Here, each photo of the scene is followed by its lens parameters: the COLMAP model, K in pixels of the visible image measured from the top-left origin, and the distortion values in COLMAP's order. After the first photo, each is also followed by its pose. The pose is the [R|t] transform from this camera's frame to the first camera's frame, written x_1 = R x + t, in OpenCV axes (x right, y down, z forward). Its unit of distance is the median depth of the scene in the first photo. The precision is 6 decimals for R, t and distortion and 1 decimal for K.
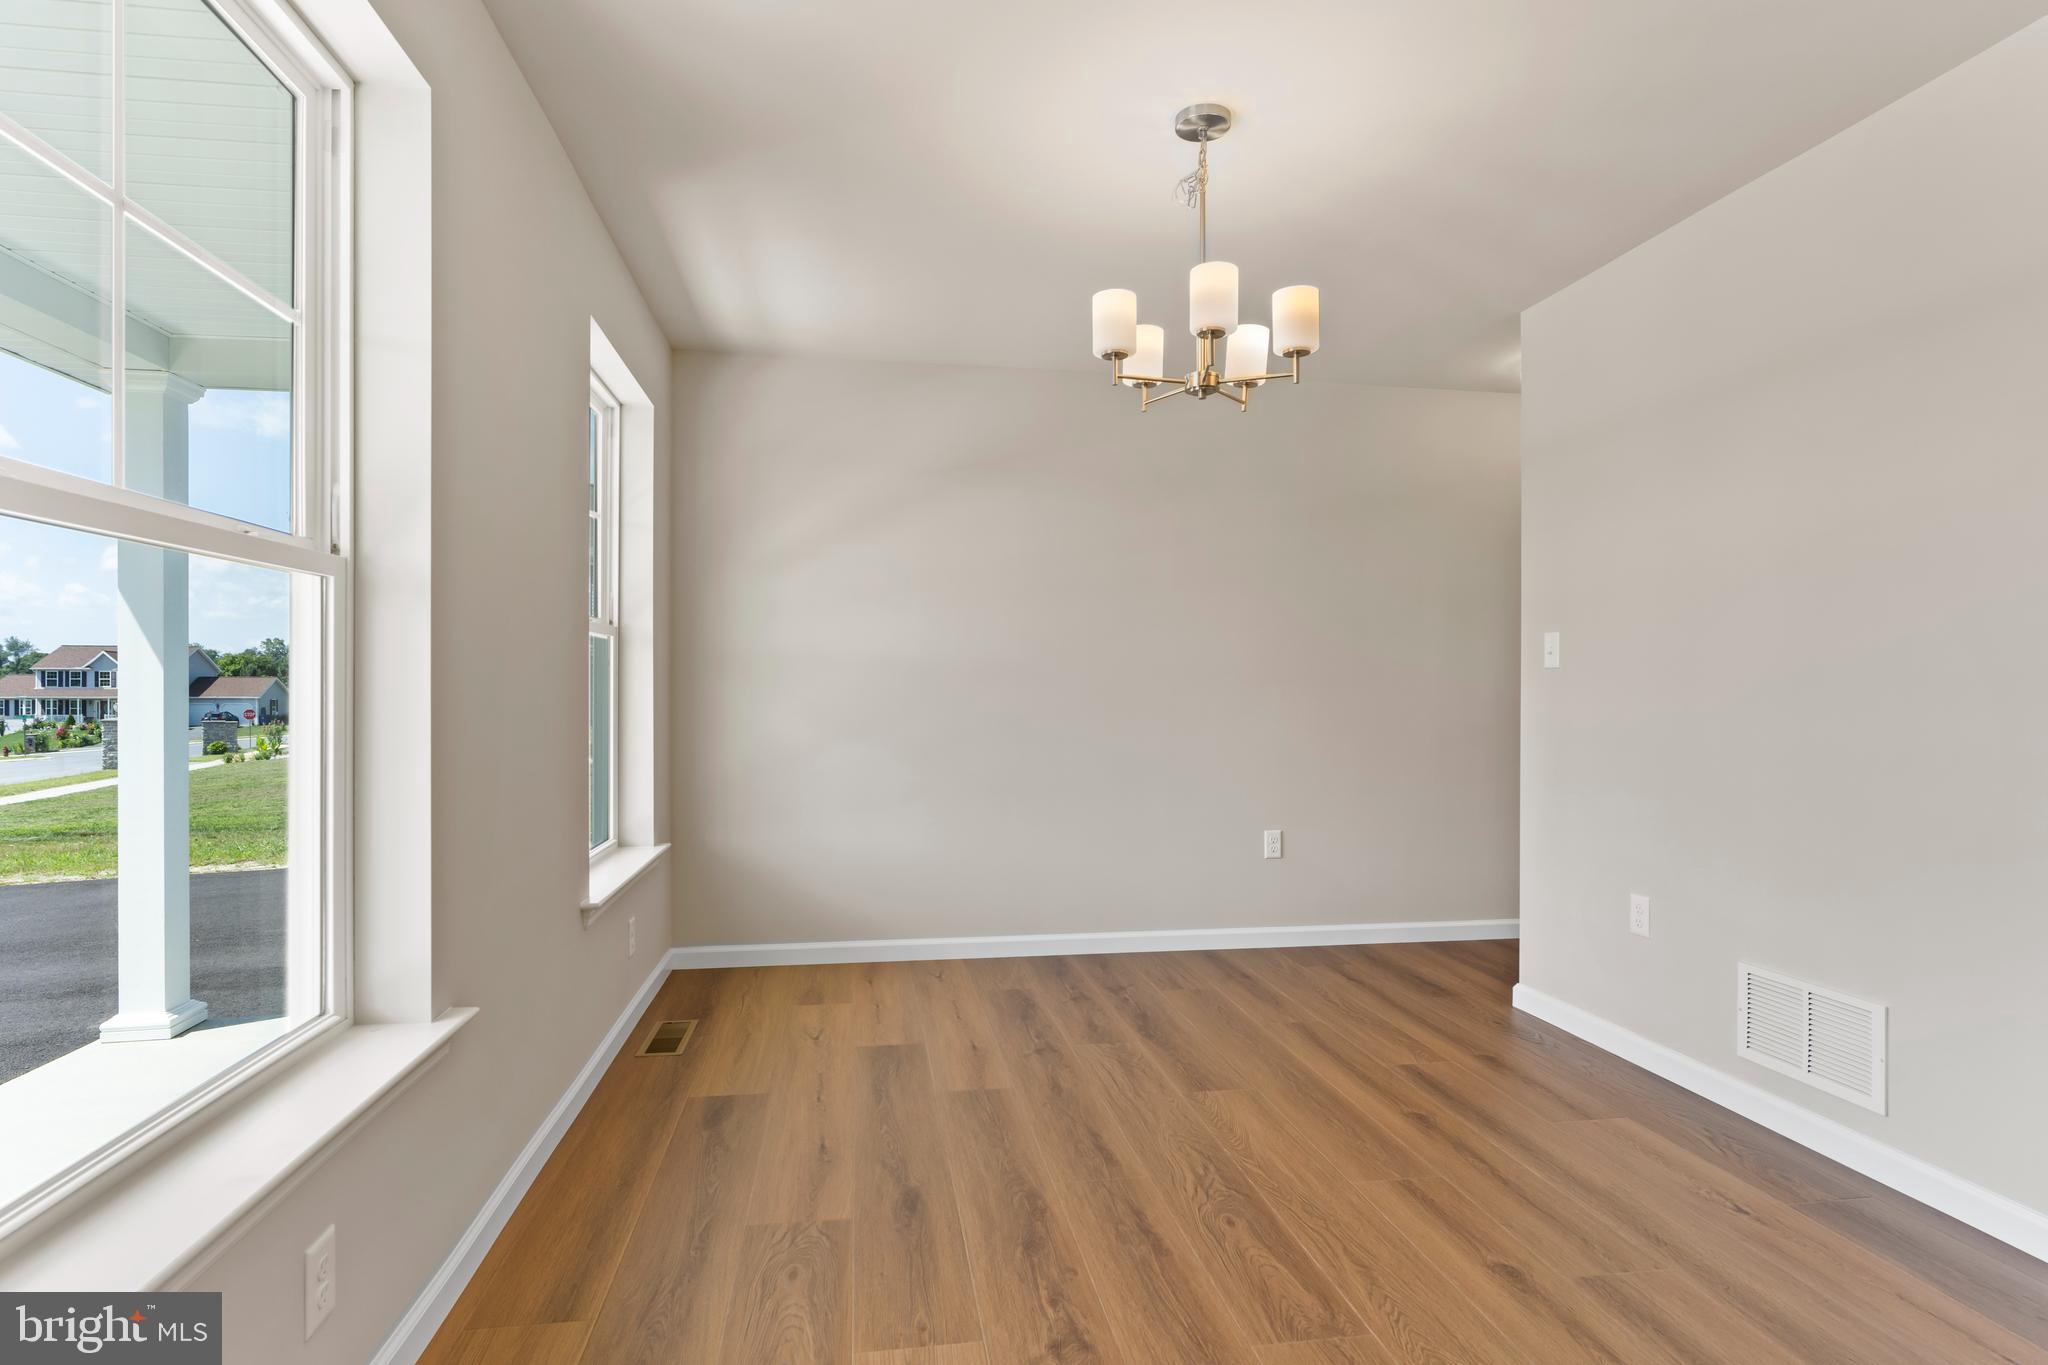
lens RADIAL K [[1049.3, 0, 1019.6], [0, 1049.3, 684.8], [0, 0, 1]] dist [-0.003196, -0.000477]
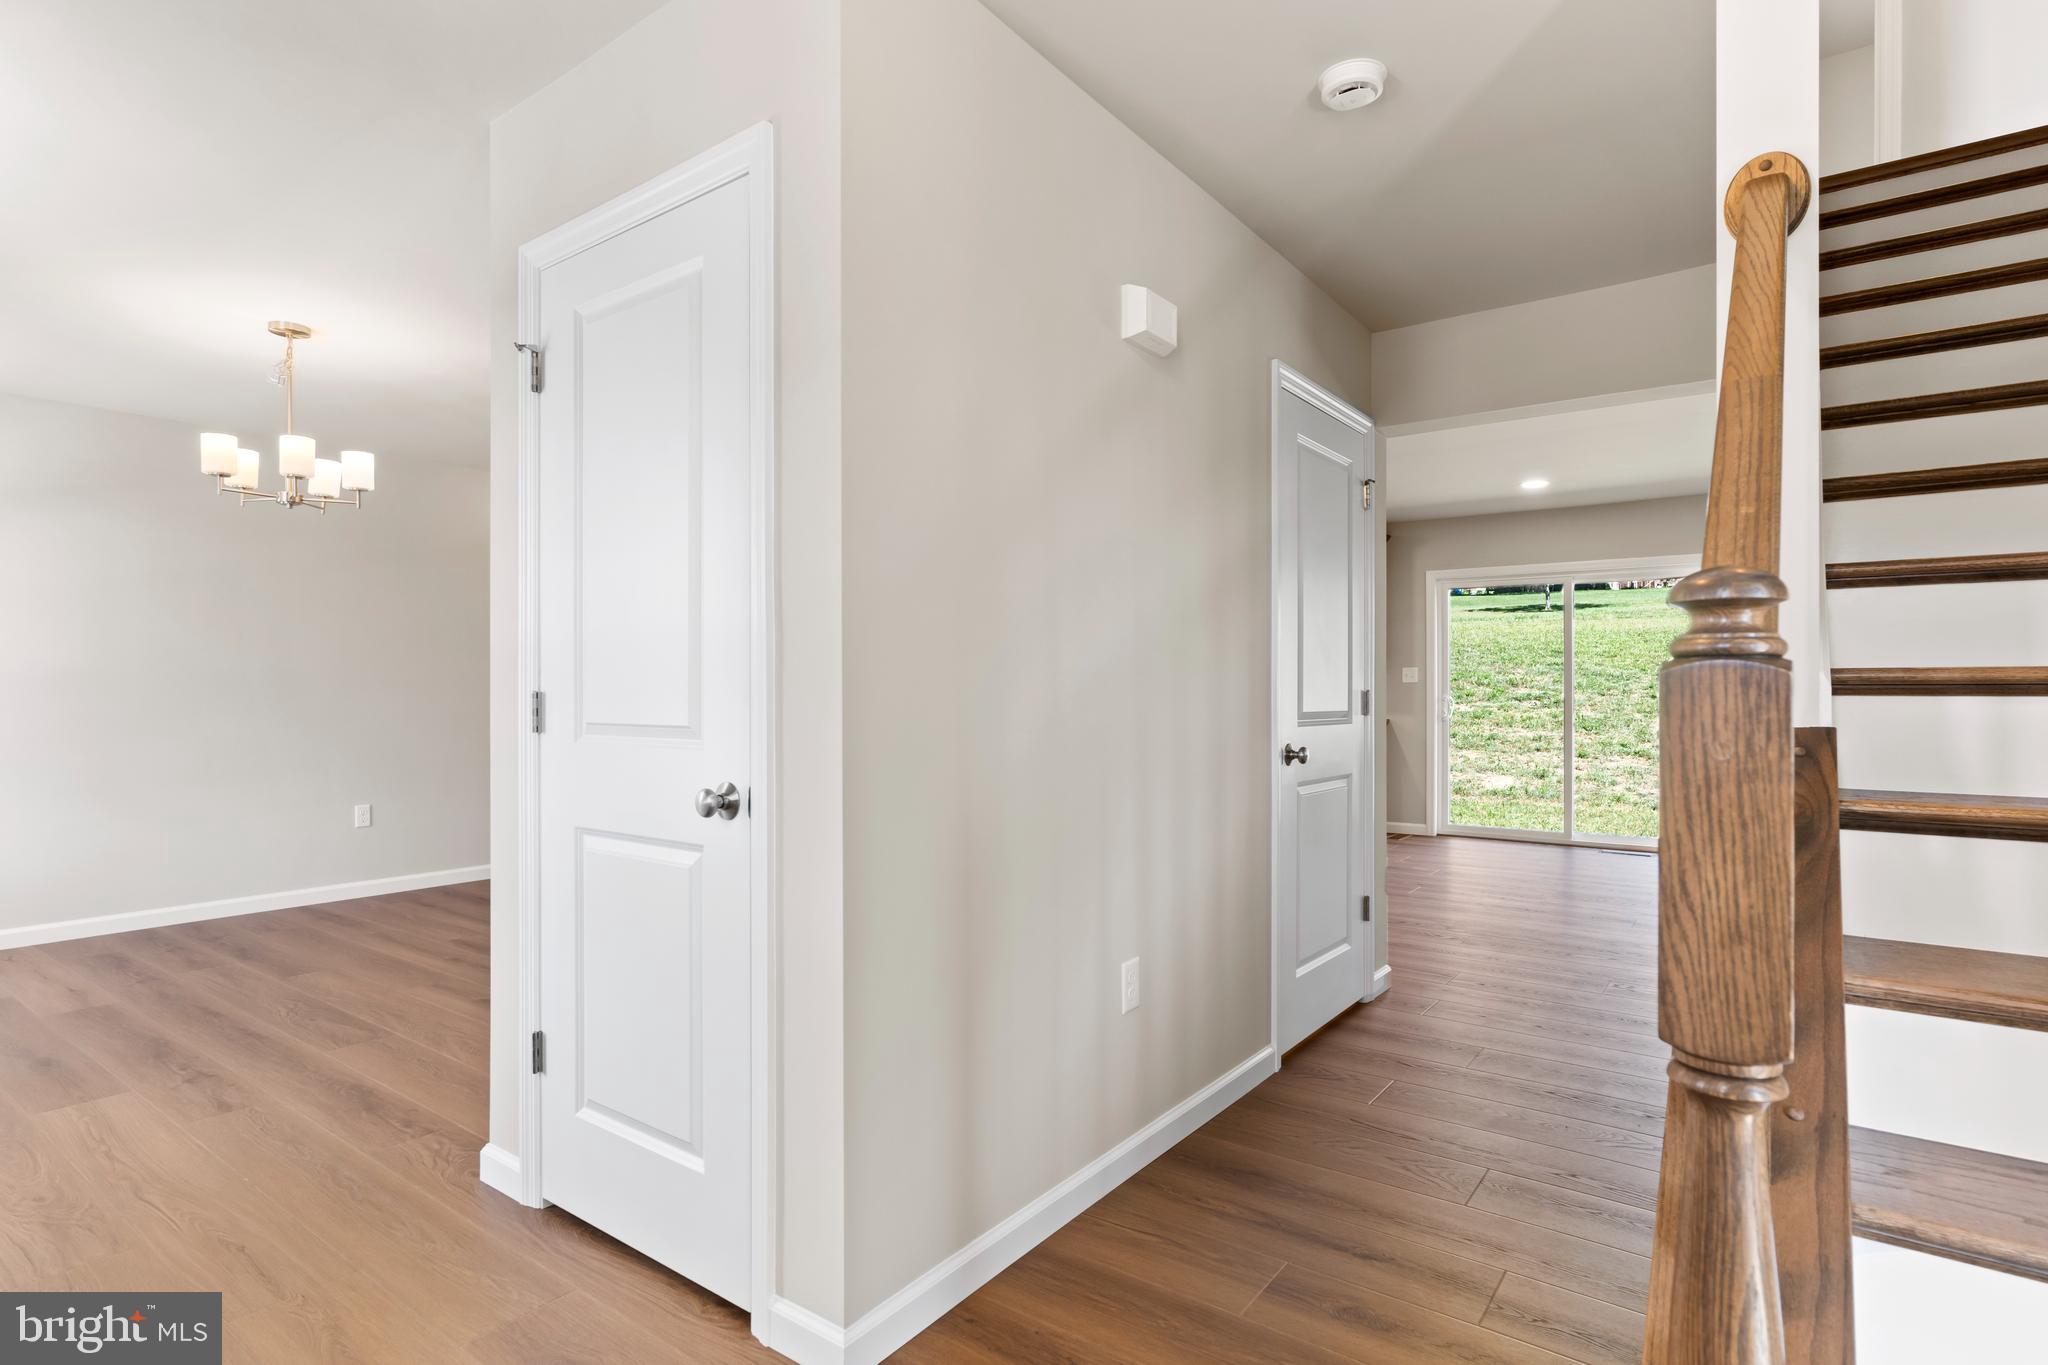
lens RADIAL K [[1049.3, 0, 1019.6], [0, 1049.3, 684.8], [0, 0, 1]] dist [-0.003196, -0.000477]
pose [[0.717563, -0.003998, 0.696482, -0.132981], [0.003689, 0.999991, 0.001941, -0.011755], [-0.696484, 0.001176, 0.717571, -0.872390]]
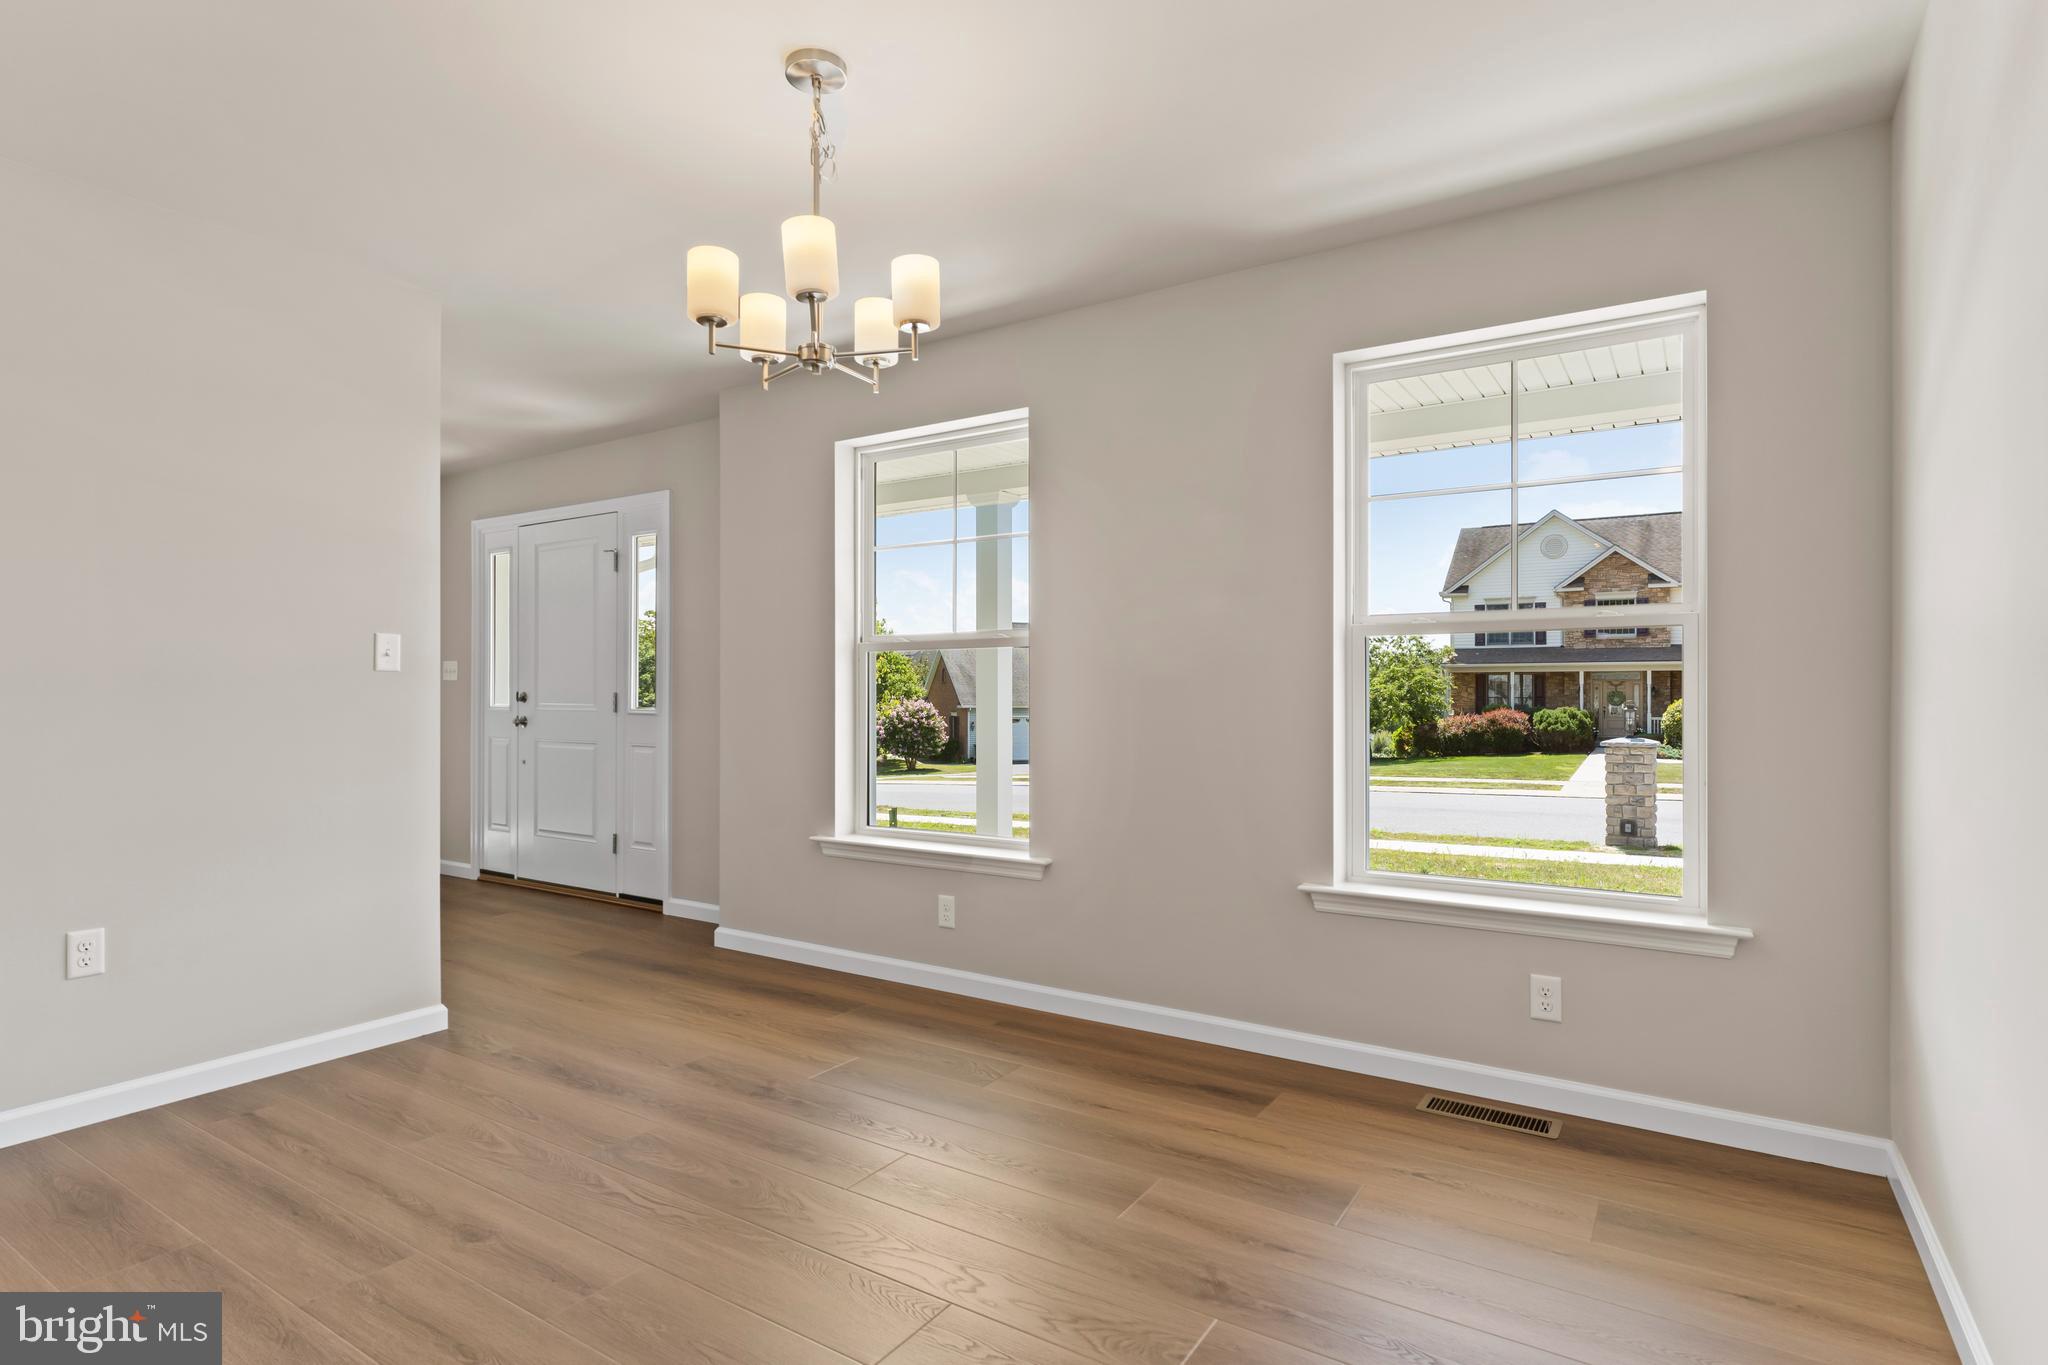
lens RADIAL K [[1049.3, 0, 1019.6], [0, 1049.3, 684.8], [0, 0, 1]] dist [-0.003196, -0.000477]
pose [[-0.670639, -0.005630, -0.741762, 0.746922], [0.002854, 0.999944, -0.010170, 0.003007], [0.741778, -0.008938, -0.670586, 1.789659]]
